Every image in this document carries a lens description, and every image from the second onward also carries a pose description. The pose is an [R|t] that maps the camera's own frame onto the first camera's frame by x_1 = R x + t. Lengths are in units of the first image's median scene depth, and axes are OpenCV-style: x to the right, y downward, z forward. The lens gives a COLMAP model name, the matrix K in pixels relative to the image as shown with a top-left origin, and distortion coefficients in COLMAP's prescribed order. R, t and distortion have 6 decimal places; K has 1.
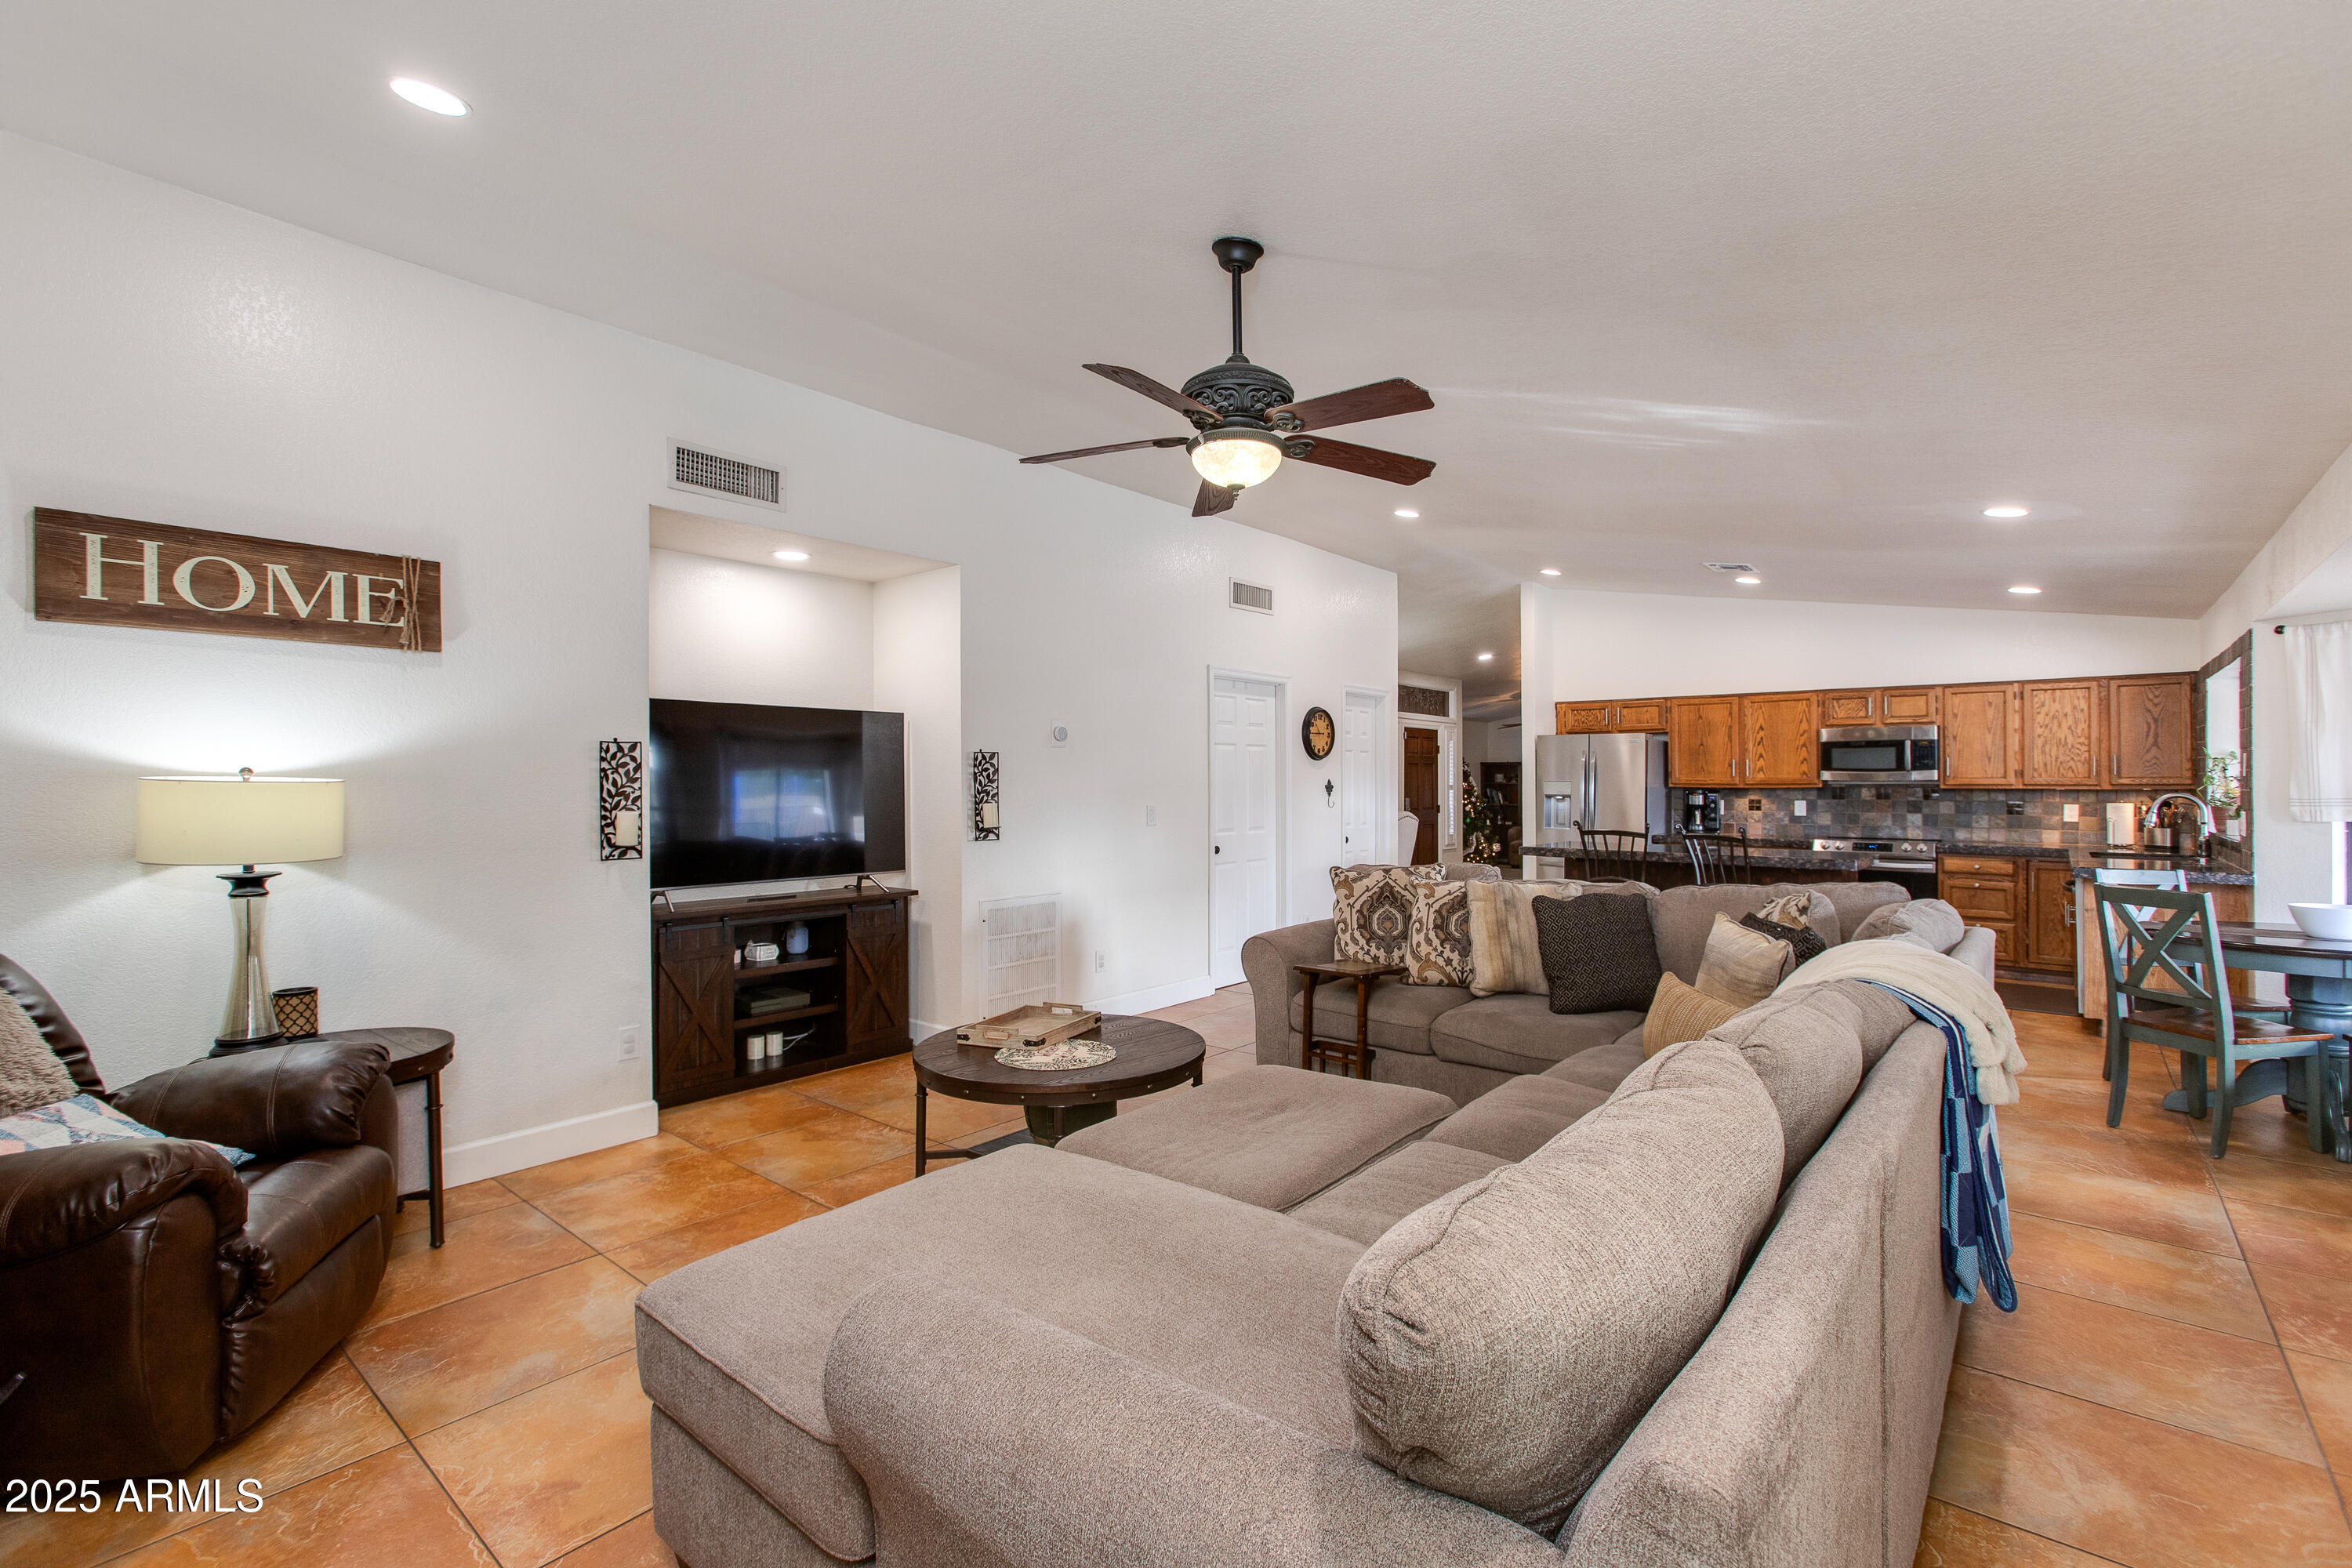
lens RADIAL K [[1050.4, 0, 1168.5], [0, 1050.4, 789.7], [0, 0, 1]] dist [0.001911, 0.000329]
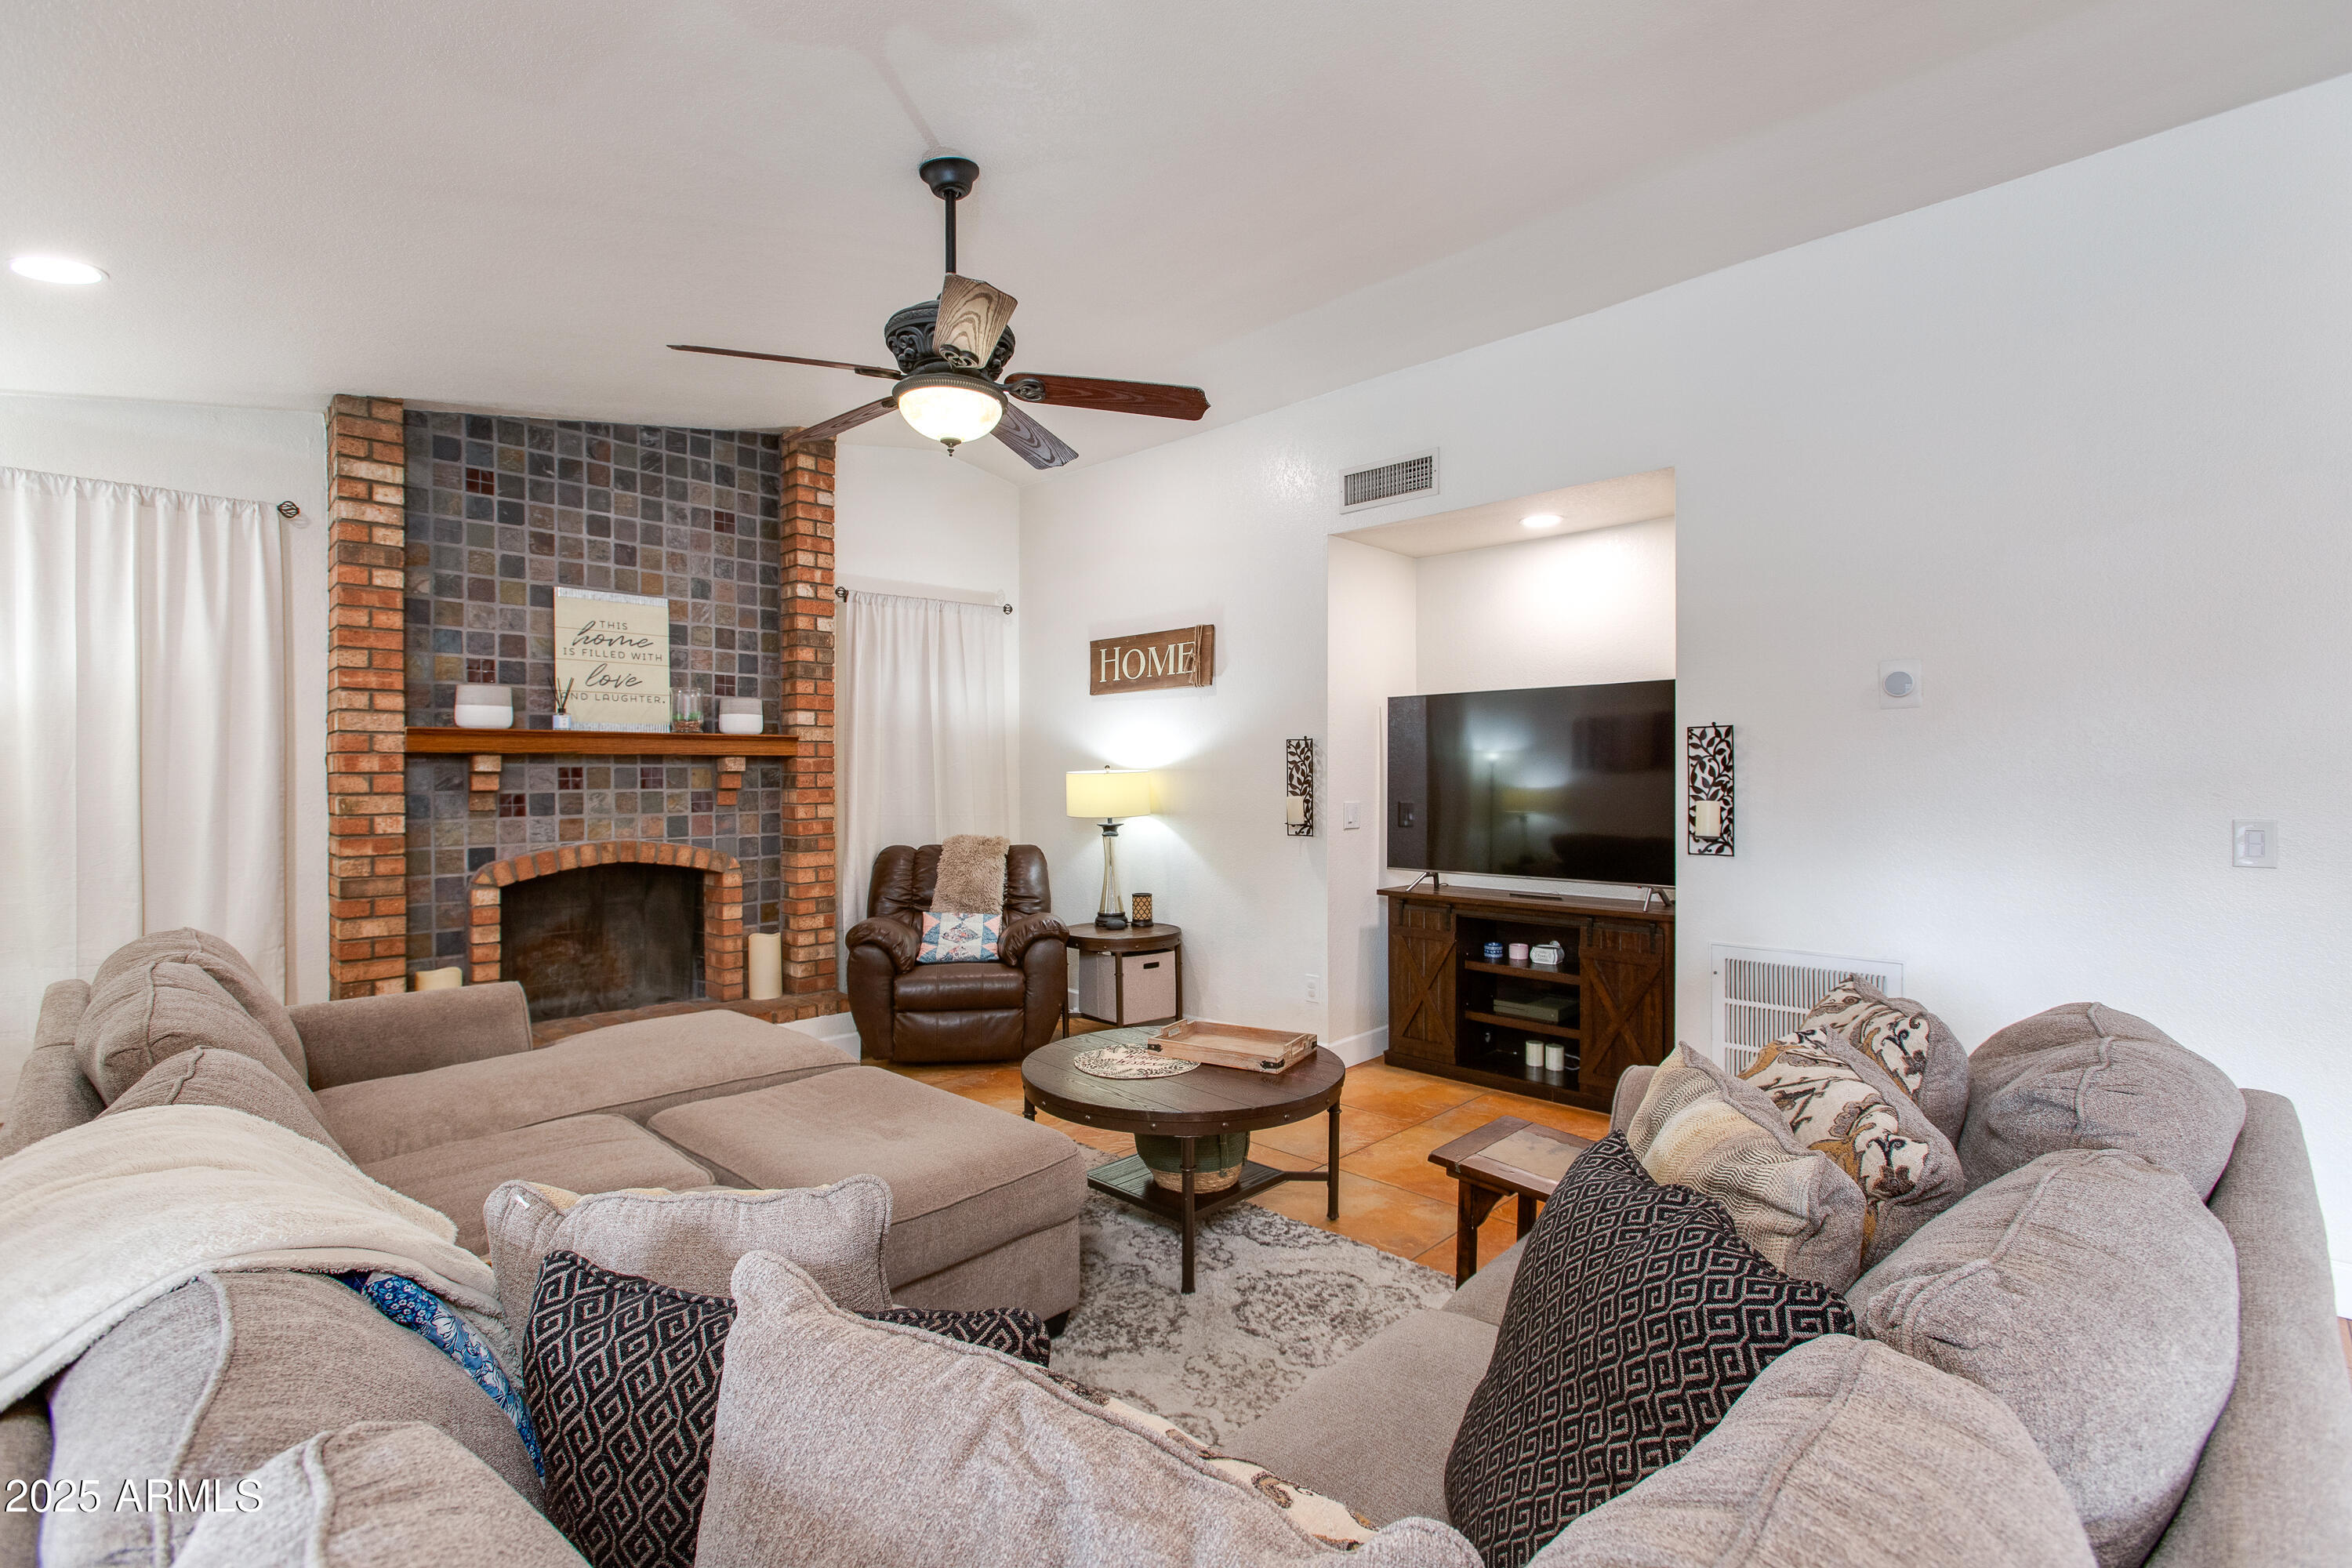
lens RADIAL K [[1050.4, 0, 1168.9], [0, 1050.4, 777.4], [0, 0, 1]] dist [0.001911, 0.000329]
pose [[-0.068283, 0.004596, -0.997655, 0.597884], [-0.002161, 0.999986, 0.004754, -0.005291], [0.997664, 0.002481, -0.068272, 0.782627]]
